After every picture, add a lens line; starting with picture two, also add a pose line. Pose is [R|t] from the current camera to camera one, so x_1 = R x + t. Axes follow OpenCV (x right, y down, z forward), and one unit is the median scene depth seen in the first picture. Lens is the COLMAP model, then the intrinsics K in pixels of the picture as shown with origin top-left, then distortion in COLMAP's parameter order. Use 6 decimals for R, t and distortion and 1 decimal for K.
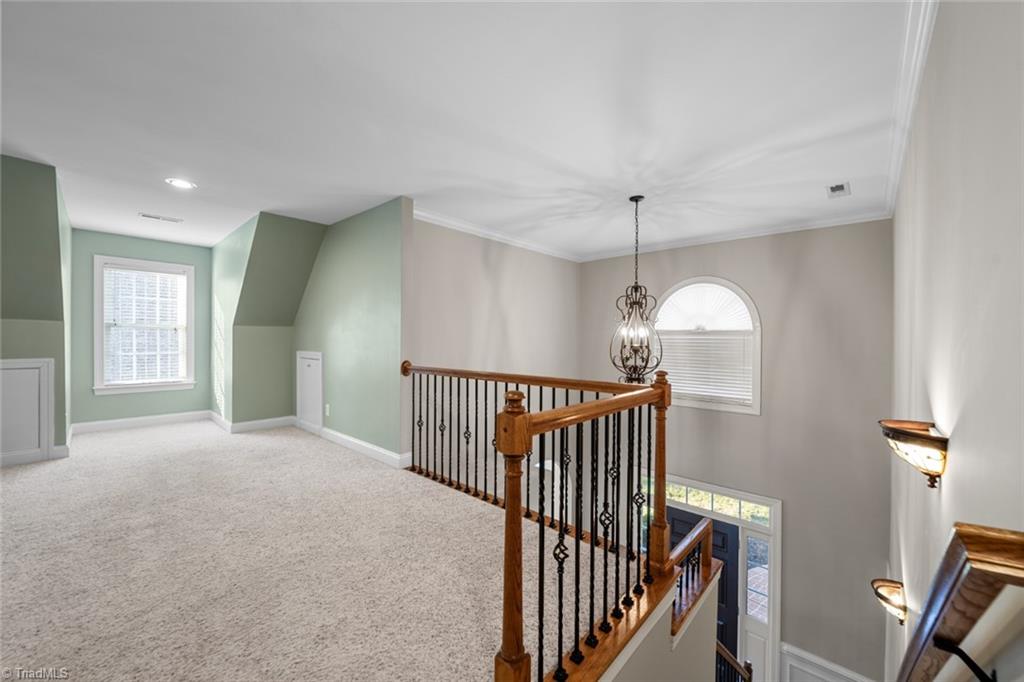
lens RADIAL K [[391.1, 0, 510.8], [0, 391.1, 341.5], [0, 0, 1]] dist [-0.001542, 0.000338]
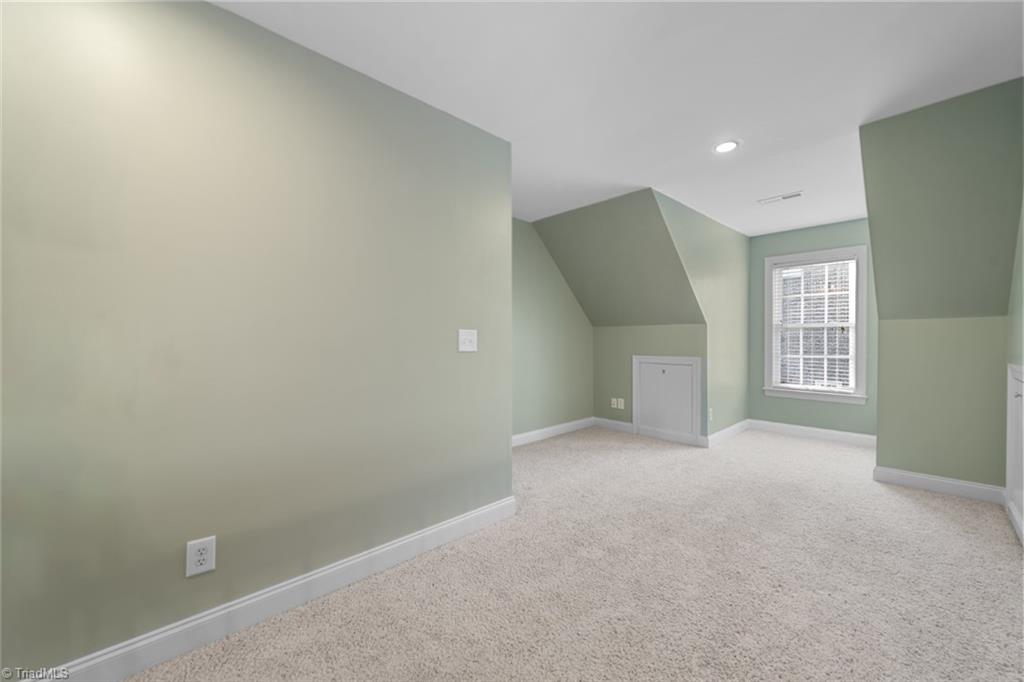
lens RADIAL K [[391.1, 0, 514.1], [0, 391.1, 342.6], [0, 0, 1]] dist [-0.001542, 0.000338]
pose [[-0.053088, 0.003765, -0.998583, -0.013540], [-0.005377, 0.999977, 0.004056, -0.002024], [0.998575, 0.005585, -0.053067, 0.569680]]
